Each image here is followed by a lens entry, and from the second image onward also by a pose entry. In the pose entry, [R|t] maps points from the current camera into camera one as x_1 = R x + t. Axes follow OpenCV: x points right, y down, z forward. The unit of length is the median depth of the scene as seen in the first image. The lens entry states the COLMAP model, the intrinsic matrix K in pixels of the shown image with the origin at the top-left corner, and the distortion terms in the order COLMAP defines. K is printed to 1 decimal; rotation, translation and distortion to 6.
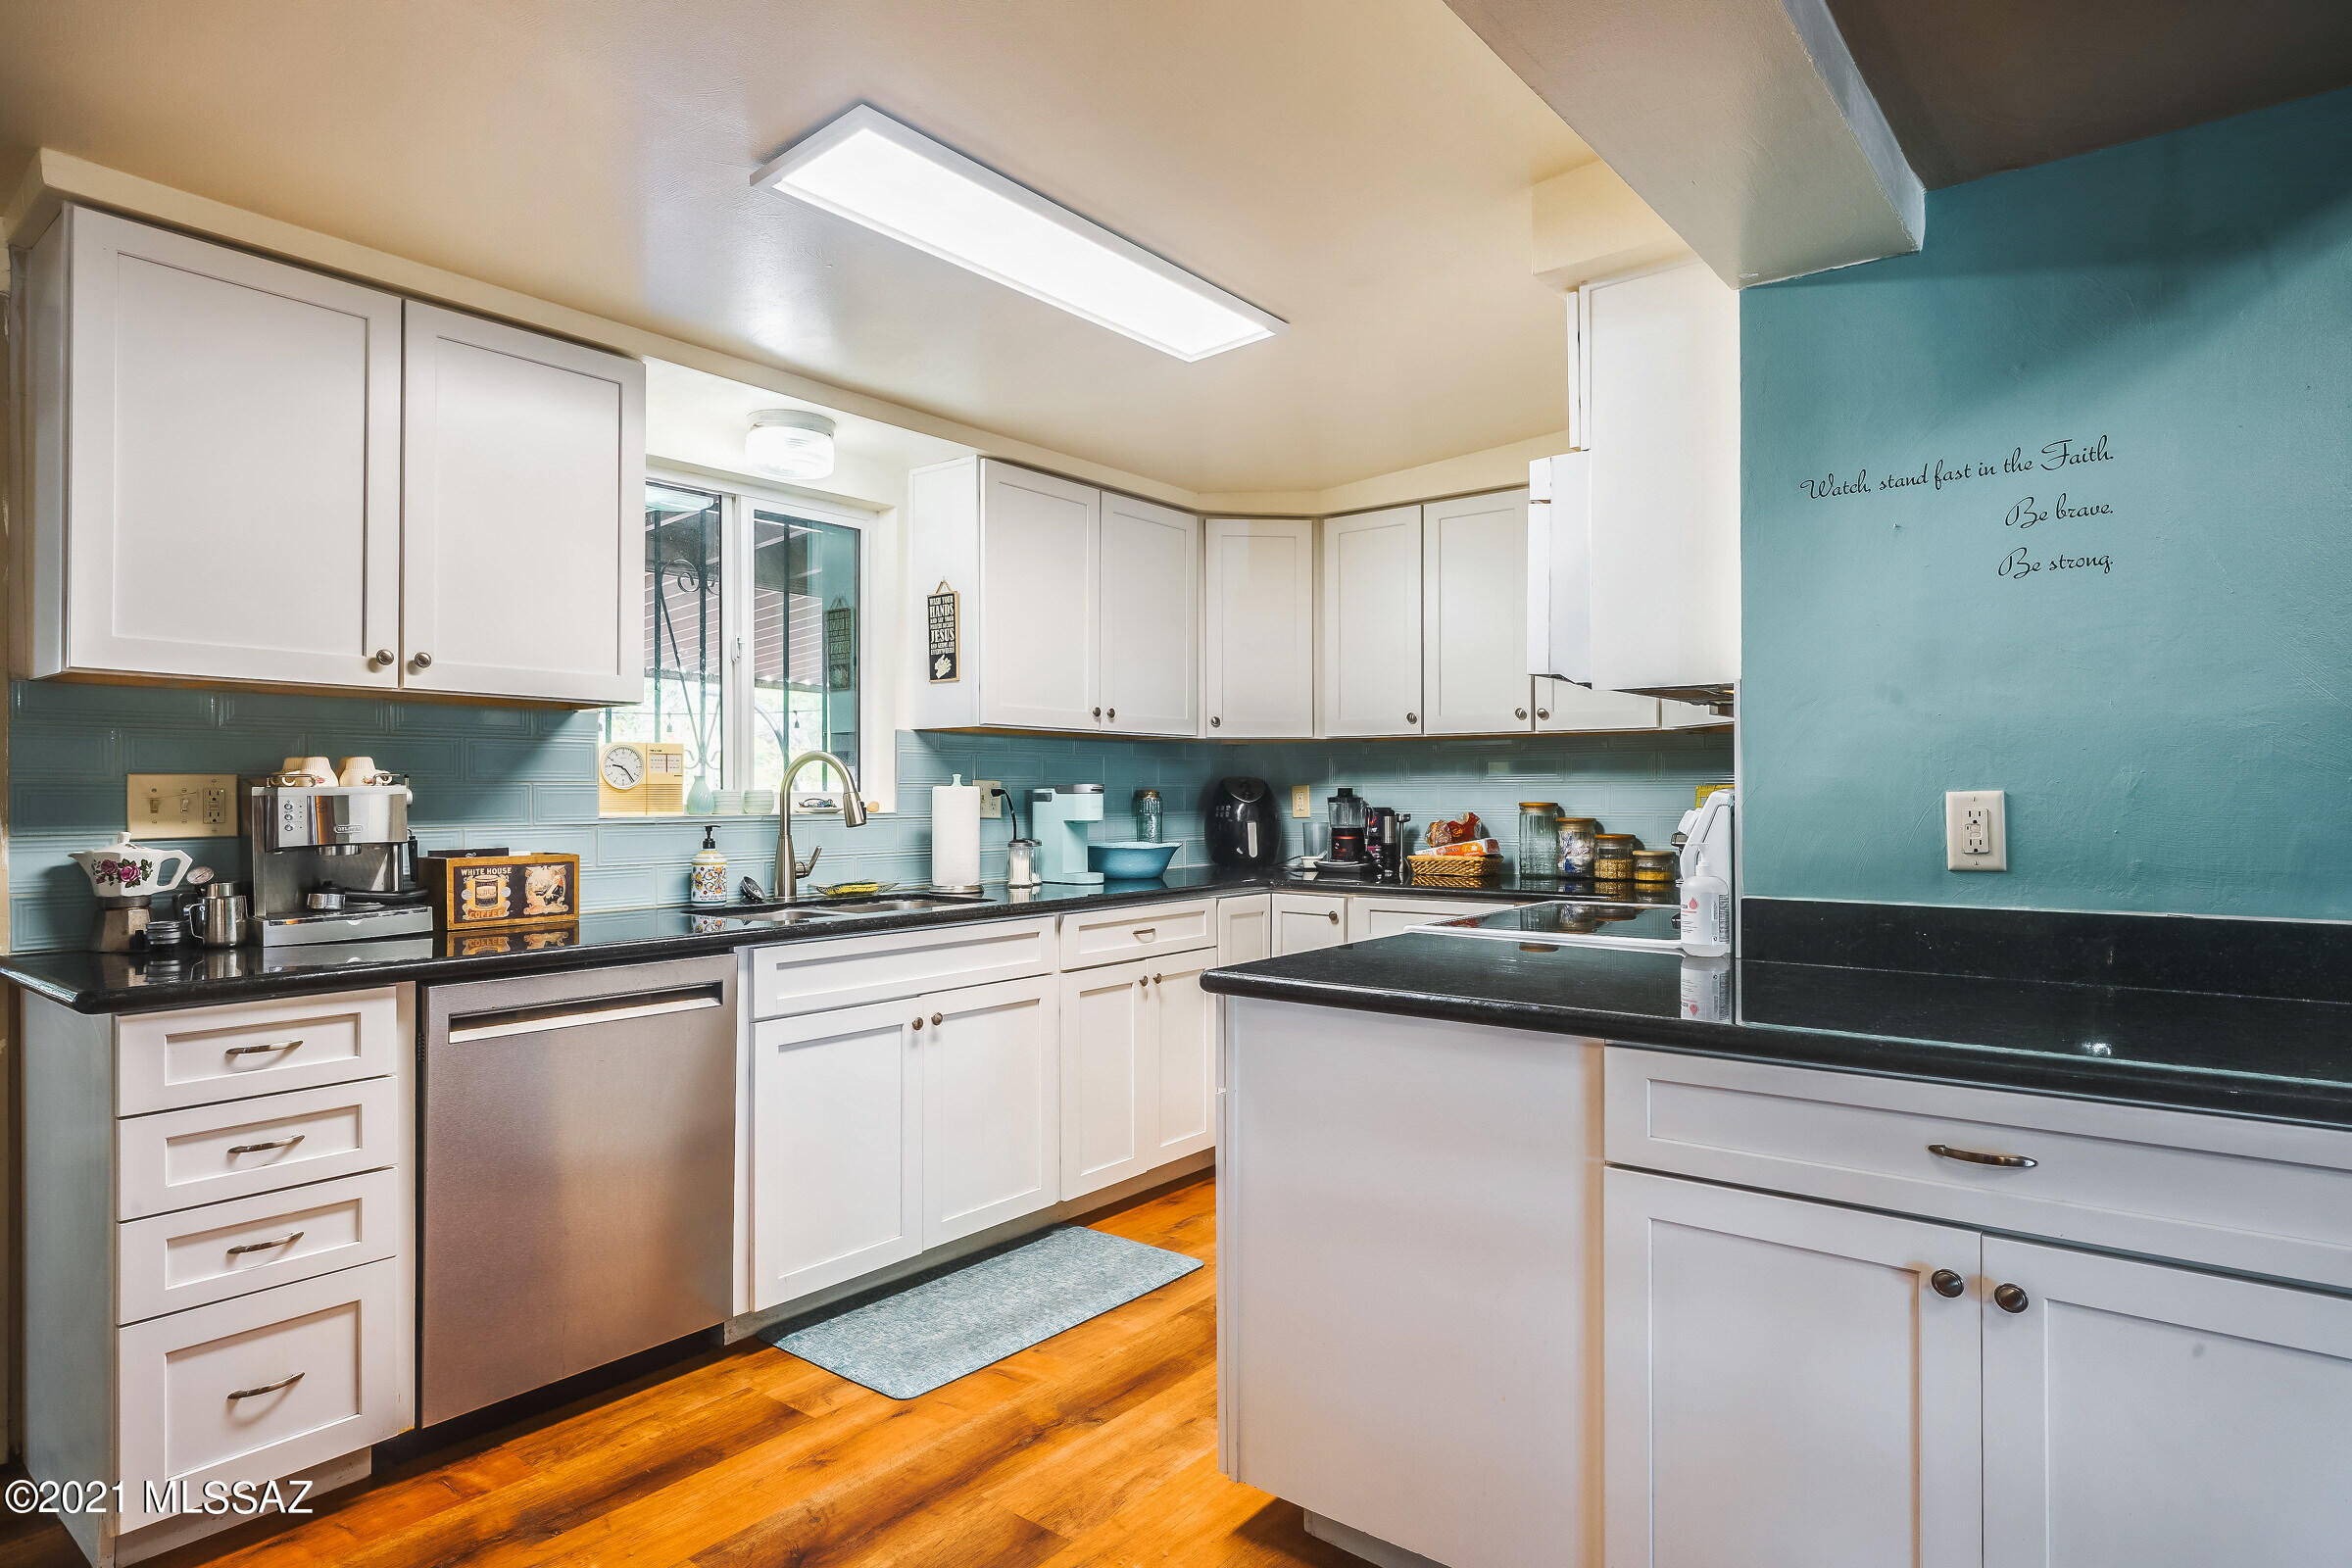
lens RADIAL K [[1321.7, 0, 1170.2], [0, 1321.7, 783.9], [0, 0, 1]] dist [-0.000404, 0.001065]
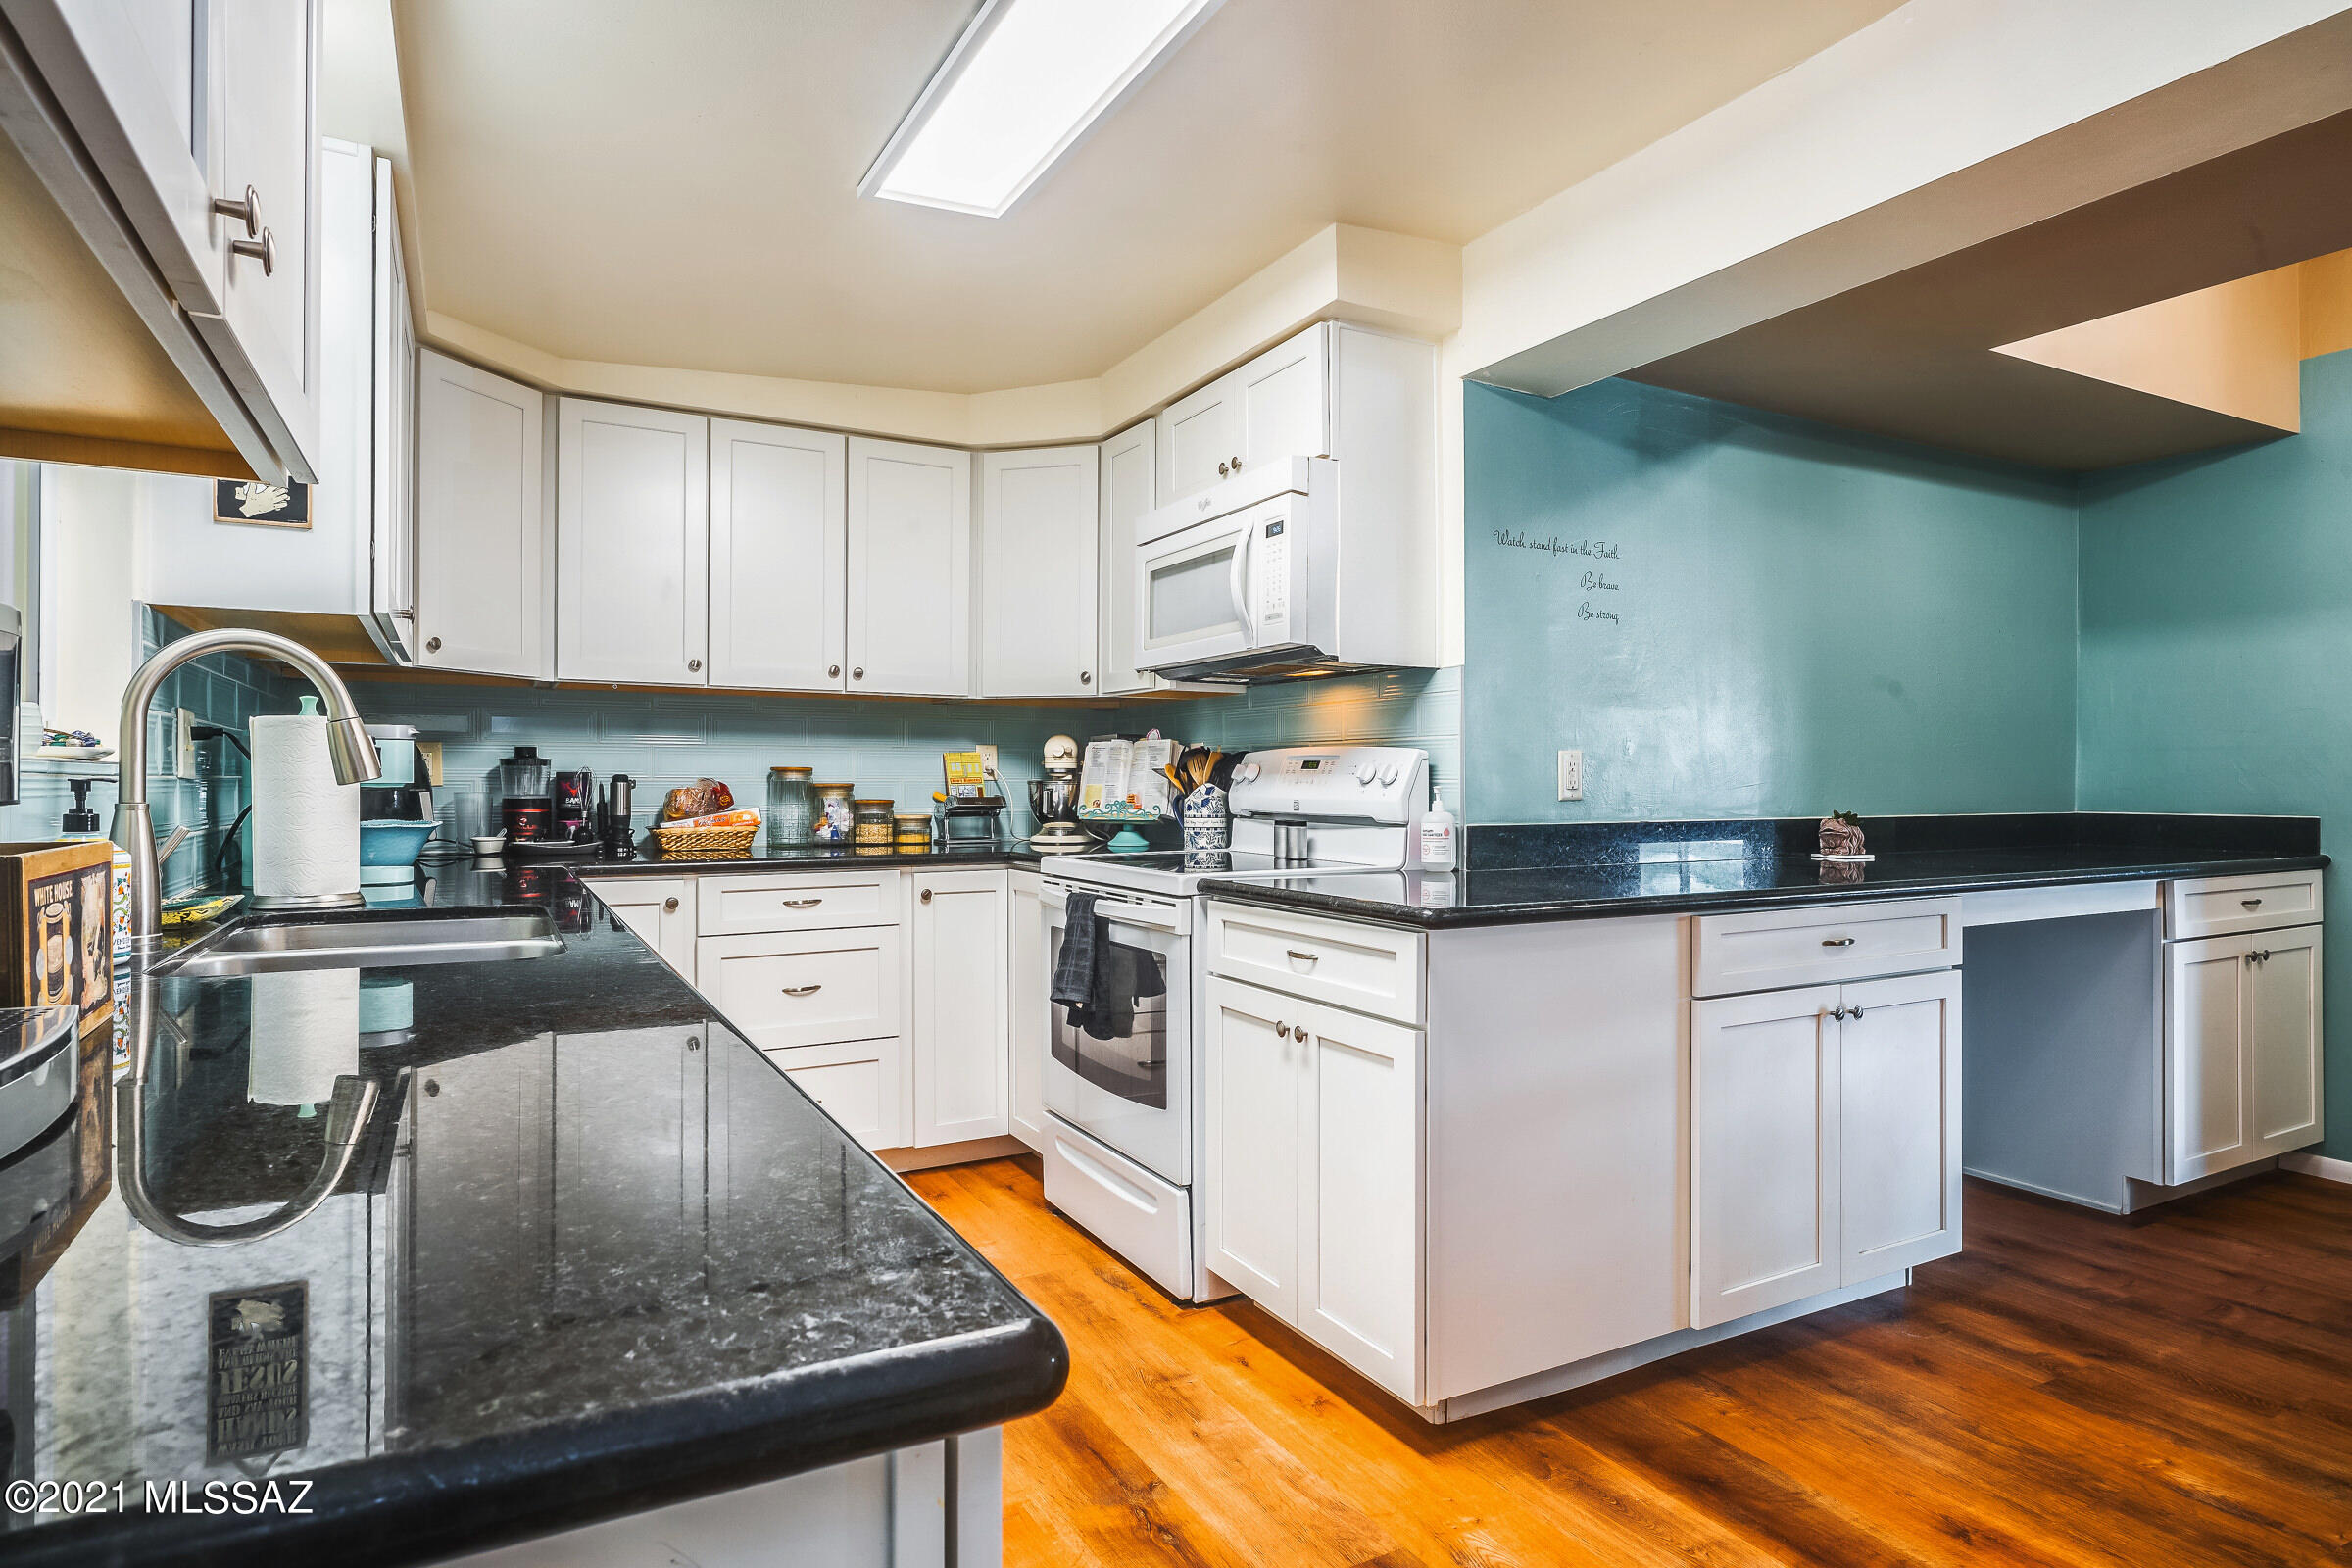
lens RADIAL K [[1290.1, 0, 1204.2], [0, 1290.1, 779.1], [0, 0, 1]] dist [-0.000308, 0.000289]
pose [[0.366470, 0.006505, 0.930407, -0.686420], [-0.008987, 0.999954, -0.003451, 0.034047], [-0.930386, -0.007097, 0.366511, 0.578558]]
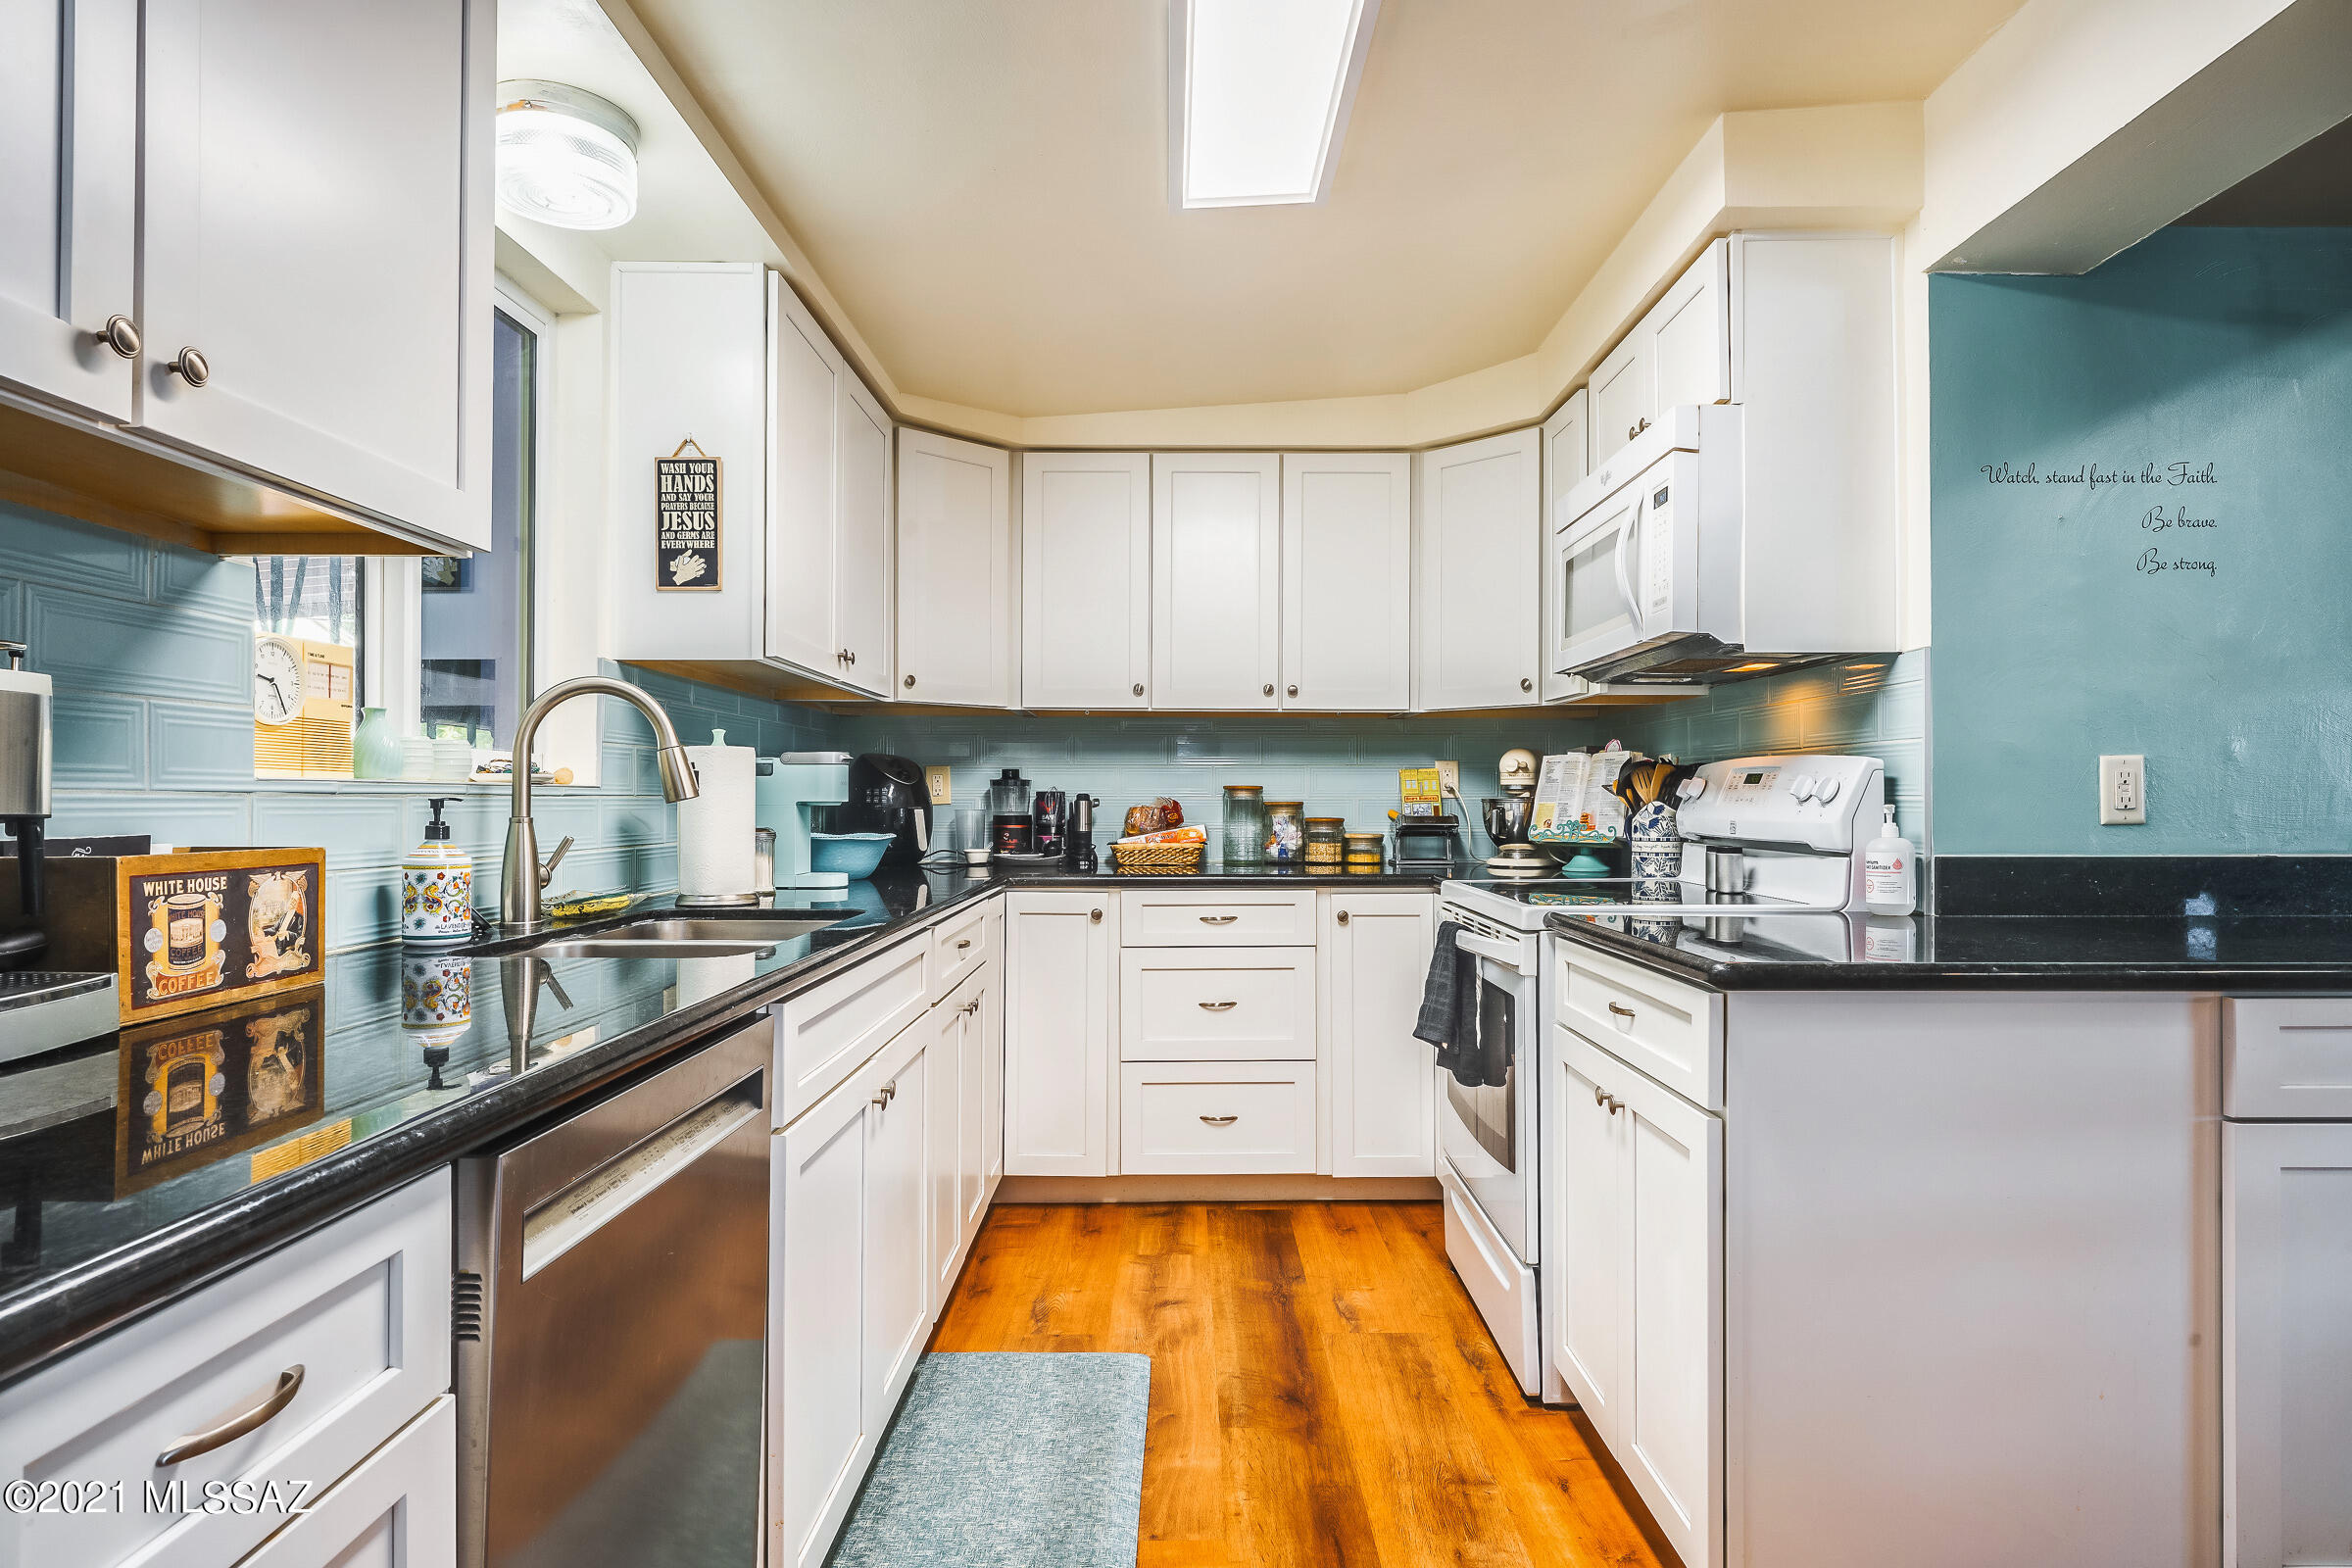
lens RADIAL K [[1301.7, 0, 1185.6], [0, 1301.7, 792.3], [0, 0, 1]] dist [-0.002051, 0.000772]
pose [[0.778351, 0.007500, 0.627785, -0.507360], [-0.007266, 0.999969, -0.002938, 0.032371], [-0.627787, -0.002275, 0.778382, 0.433613]]
